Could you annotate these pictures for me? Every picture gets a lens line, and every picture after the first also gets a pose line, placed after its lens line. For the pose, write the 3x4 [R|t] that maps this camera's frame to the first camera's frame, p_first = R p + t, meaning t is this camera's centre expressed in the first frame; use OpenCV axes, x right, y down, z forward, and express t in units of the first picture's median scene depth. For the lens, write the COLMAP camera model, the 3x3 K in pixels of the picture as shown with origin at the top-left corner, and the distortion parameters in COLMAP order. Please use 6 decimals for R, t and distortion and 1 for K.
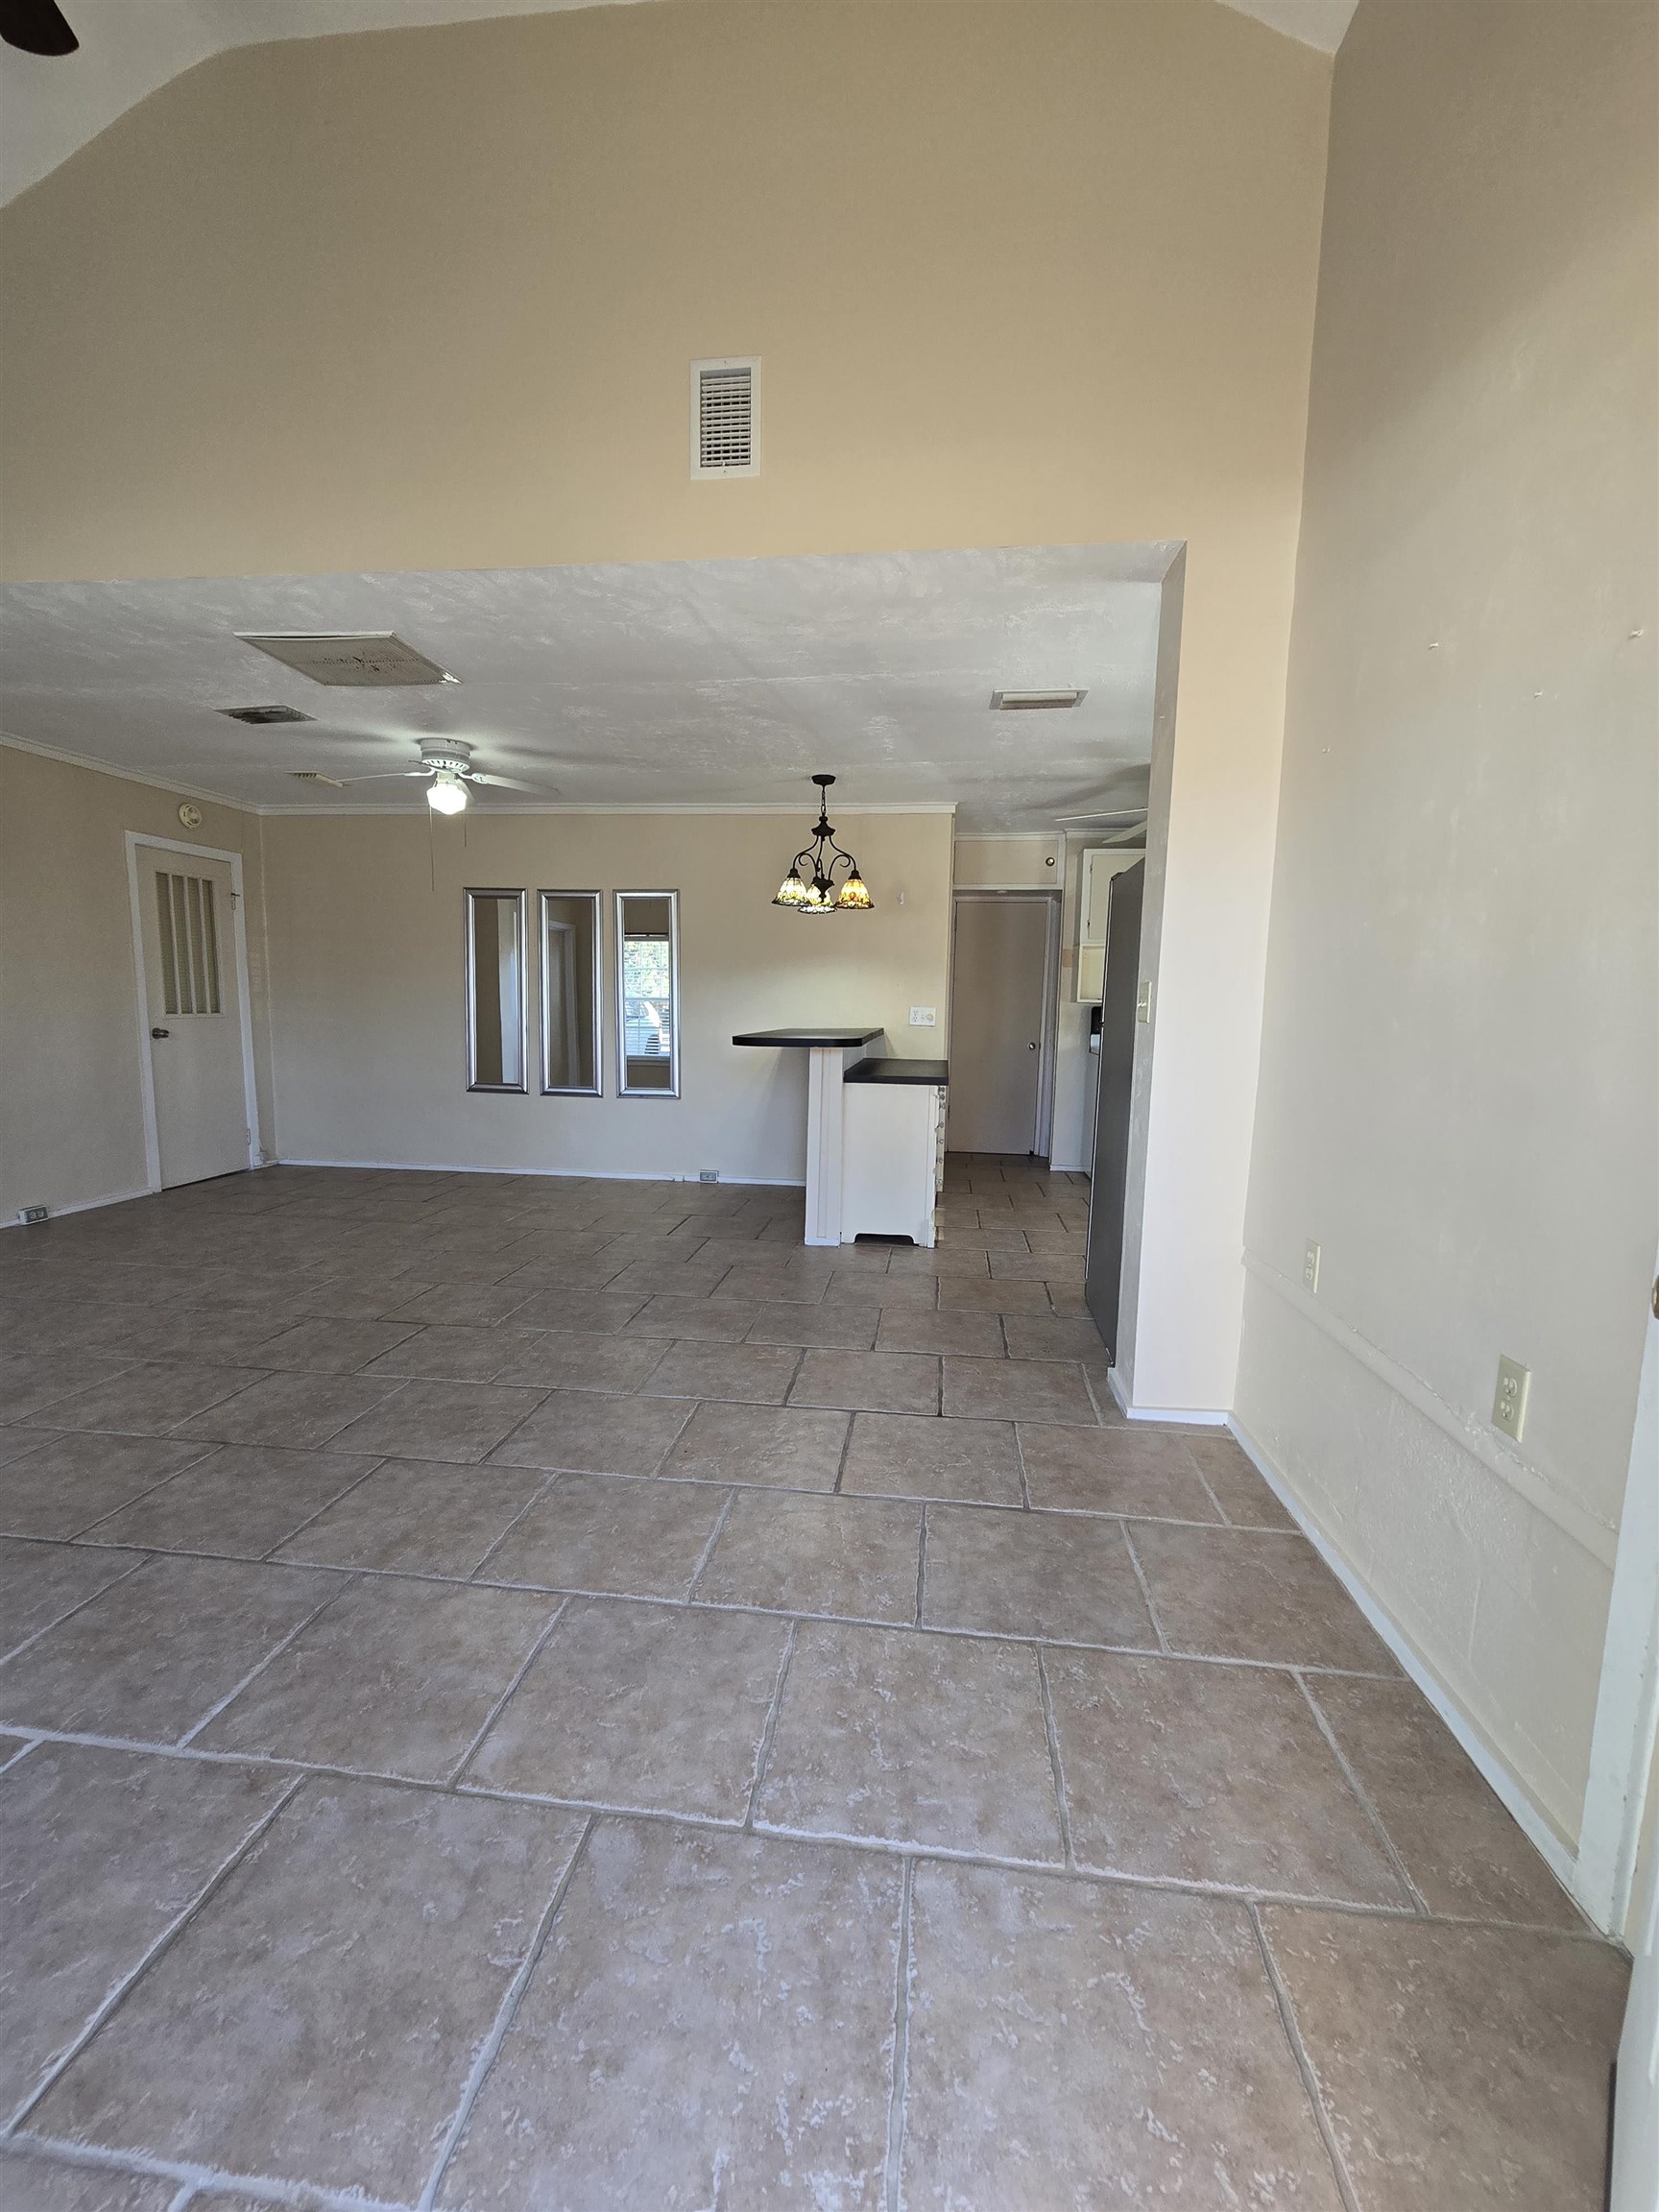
lens RADIAL K [[910.3, 0, 836.6], [0, 910.3, 1118.6], [0, 0, 1]] dist [-0.002021, 0.001618]
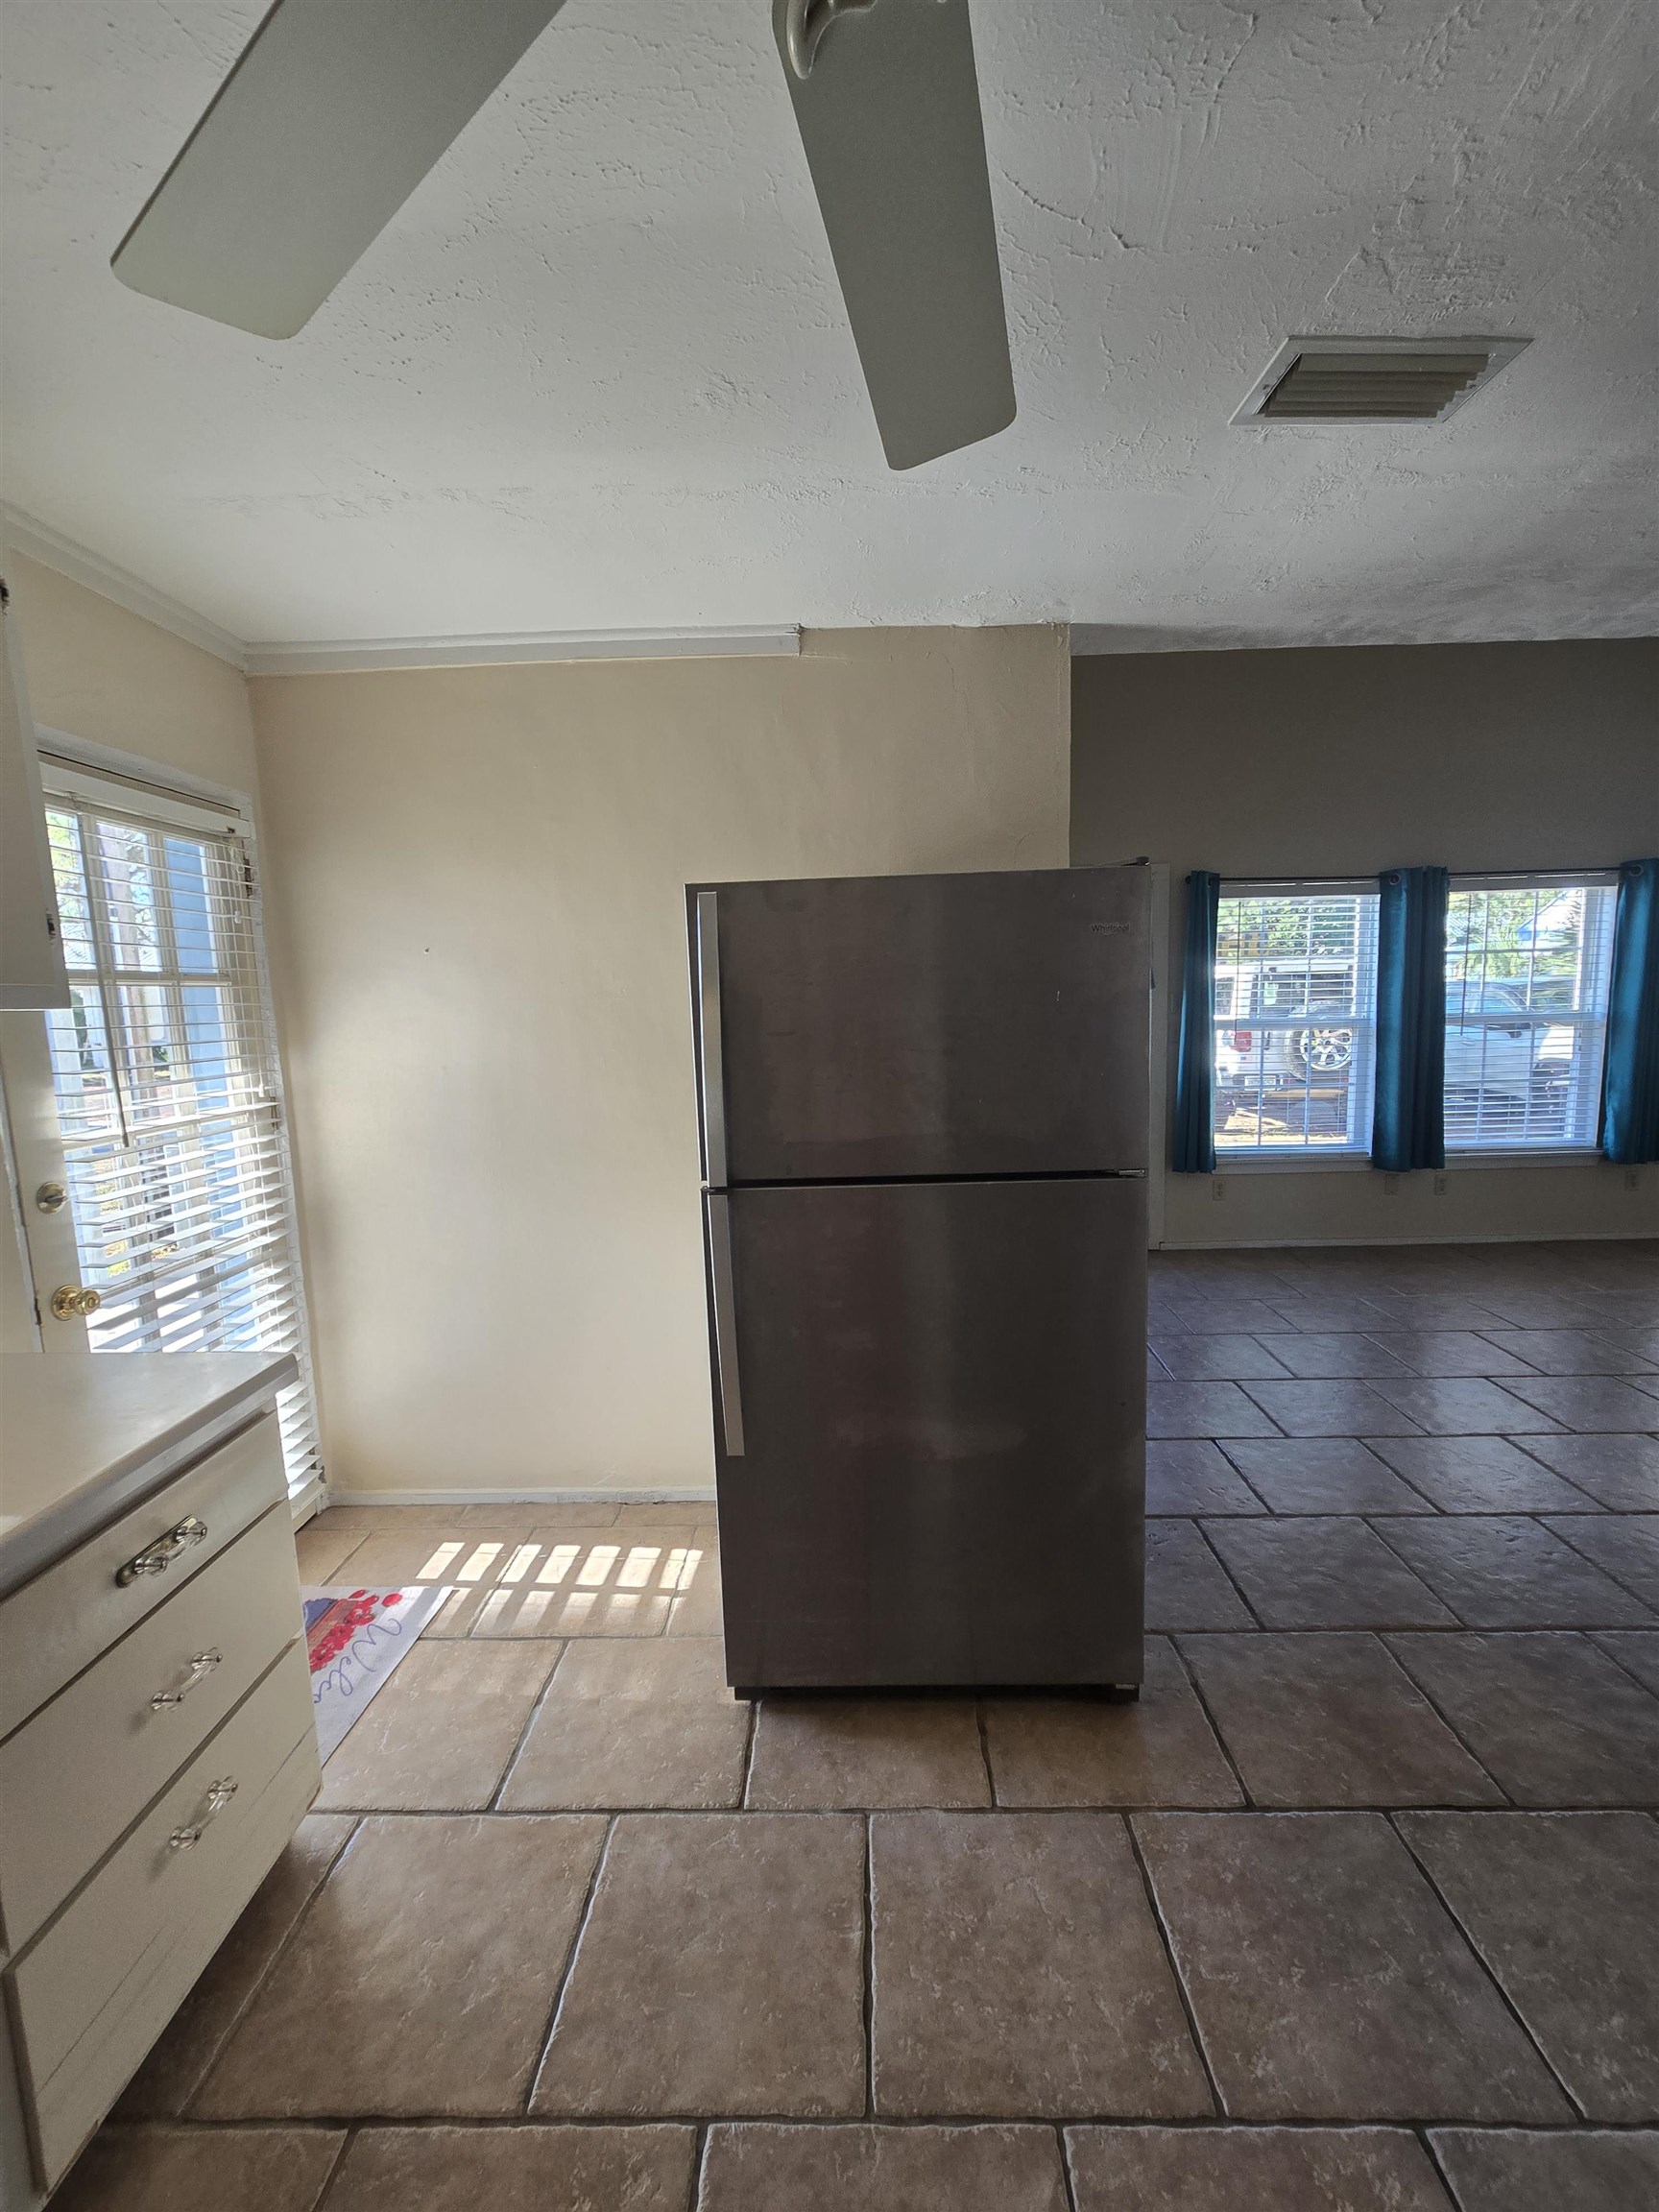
lens RADIAL K [[910.3, 0, 841.9], [0, 910.3, 1121.8], [0, 0, 1]] dist [-0.002021, 0.001618]
pose [[-0.995016, 0.019840, -0.097724, 0.427120], [-0.005973, 0.966389, 0.257014, -0.215120], [0.099539, 0.256316, -0.961454, 1.238979]]
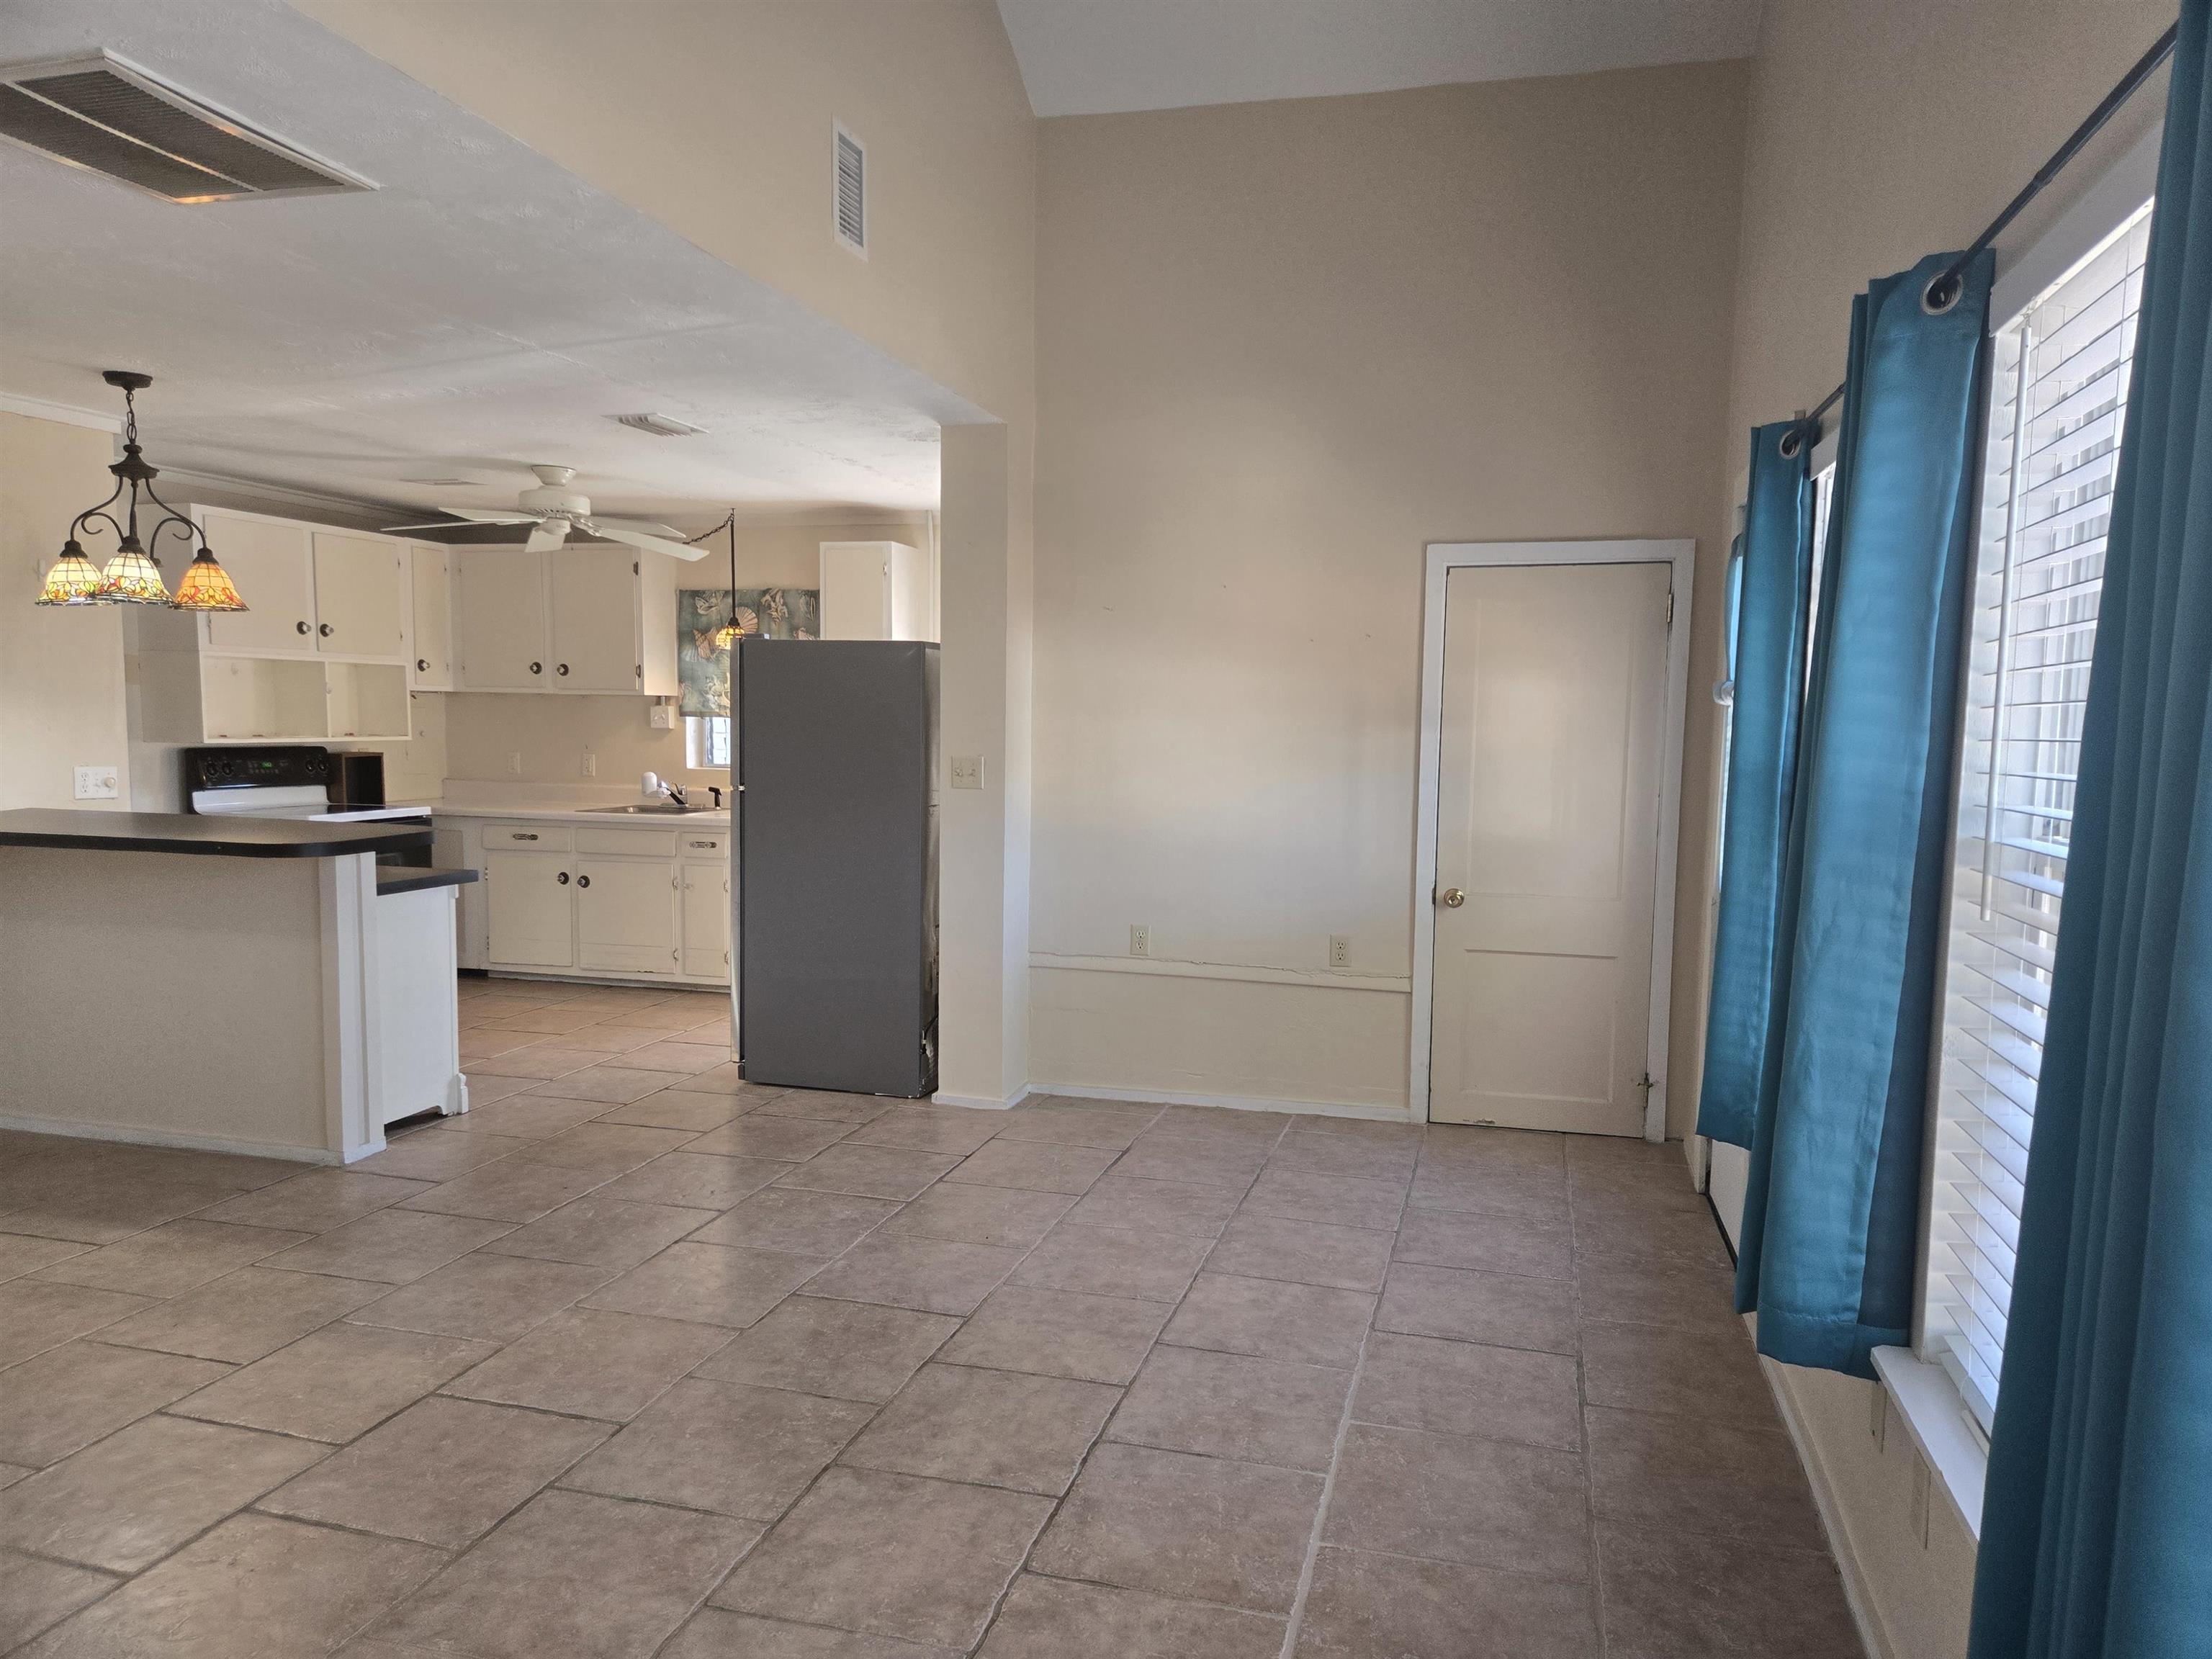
lens RADIAL K [[1479.3, 0, 1124.5], [0, 1479.3, 858.5], [0, 0, 1]] dist [0.075741, -0.062725]
pose [[0.143739, -0.112378, 0.983214, -1.016575], [0.111746, 0.989020, 0.096705, -0.116585], [-0.983286, 0.095970, 0.154718, 0.321297]]
